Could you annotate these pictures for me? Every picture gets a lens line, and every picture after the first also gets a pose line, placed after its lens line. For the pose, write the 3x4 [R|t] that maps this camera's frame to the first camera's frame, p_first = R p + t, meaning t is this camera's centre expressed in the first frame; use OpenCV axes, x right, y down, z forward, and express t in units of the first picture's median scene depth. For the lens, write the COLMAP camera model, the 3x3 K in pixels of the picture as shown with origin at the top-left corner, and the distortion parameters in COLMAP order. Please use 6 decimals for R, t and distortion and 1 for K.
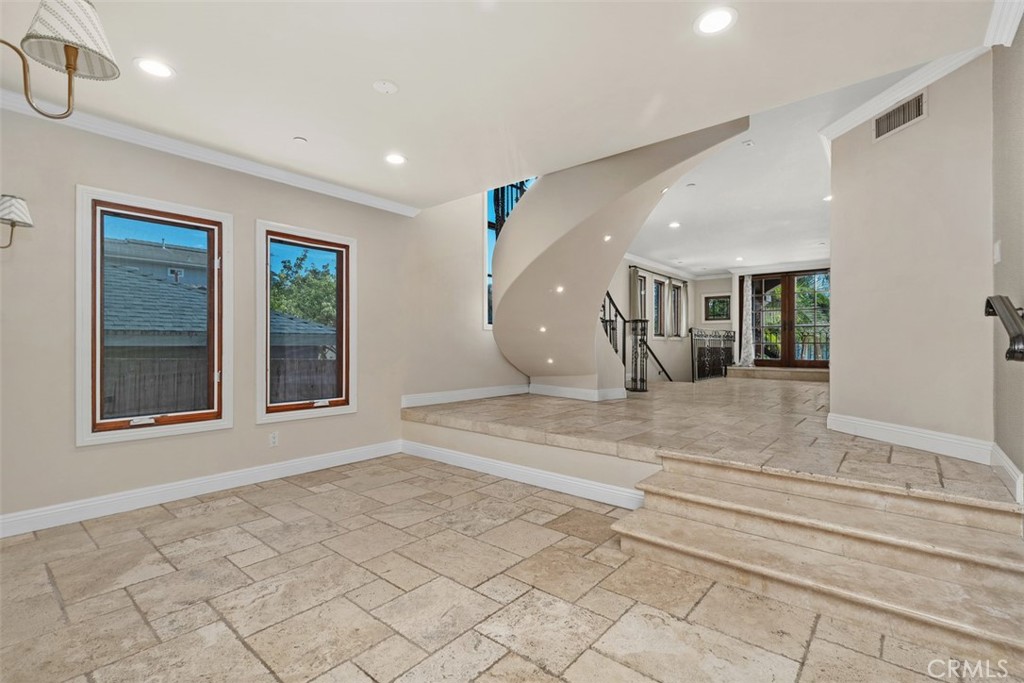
lens RADIAL K [[464.6, 0, 510.7], [0, 464.6, 345.2], [0, 0, 1]] dist [0.009884, -0.002399]
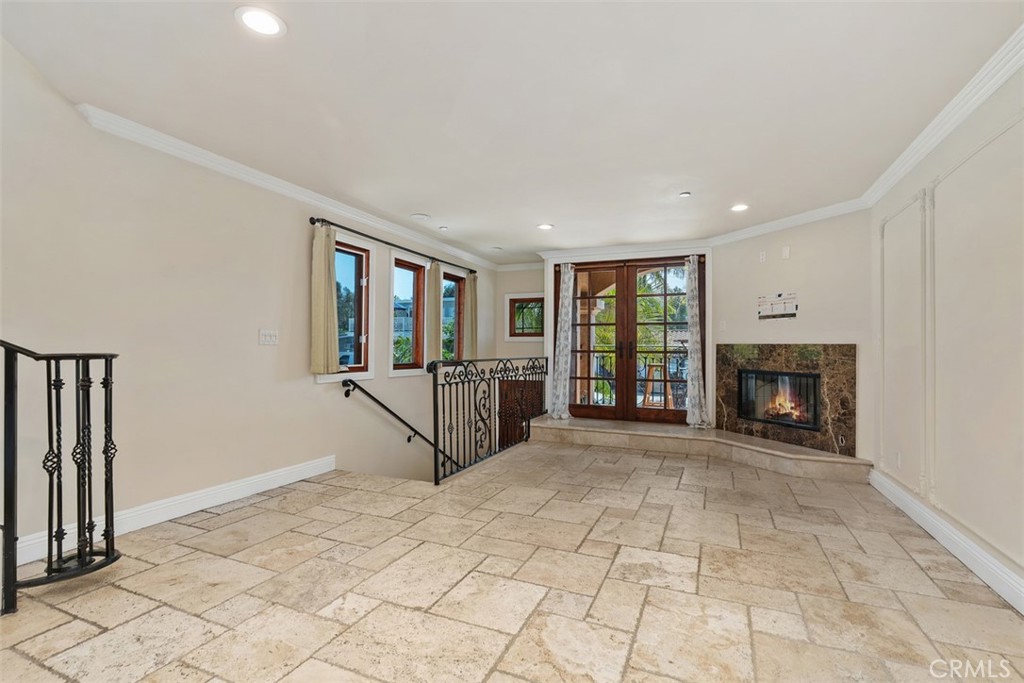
lens RADIAL K [[481.5, 0, 503.3], [0, 481.5, 347.8], [0, 0, 1]] dist [-0.001946, -0.000333]
pose [[0.957534, 0.007864, 0.288214, 0.252992], [-0.007362, 0.999969, -0.002827, -0.040078], [-0.288228, 0.000586, 0.957562, 0.432736]]
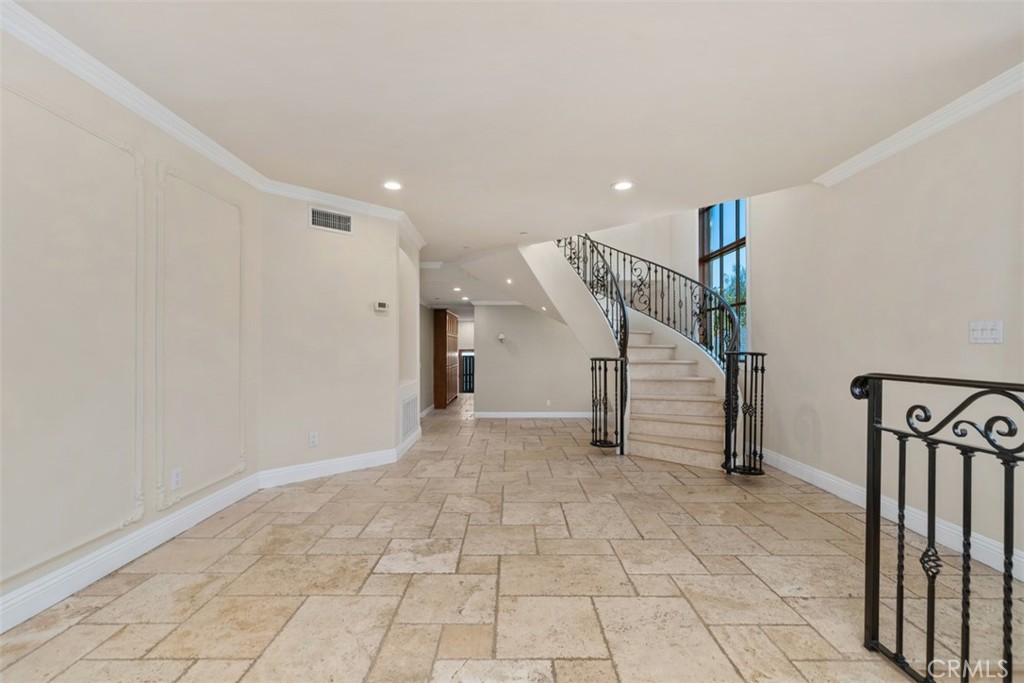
lens RADIAL K [[464.6, 0, 507.4], [0, 464.6, 346.9], [0, 0, 1]] dist [0.009884, -0.002399]
pose [[-0.760379, -0.002355, -0.649476, 0.603007], [-0.000508, 0.999995, -0.003032, -0.038981], [0.649480, -0.001975, -0.760376, 0.987745]]
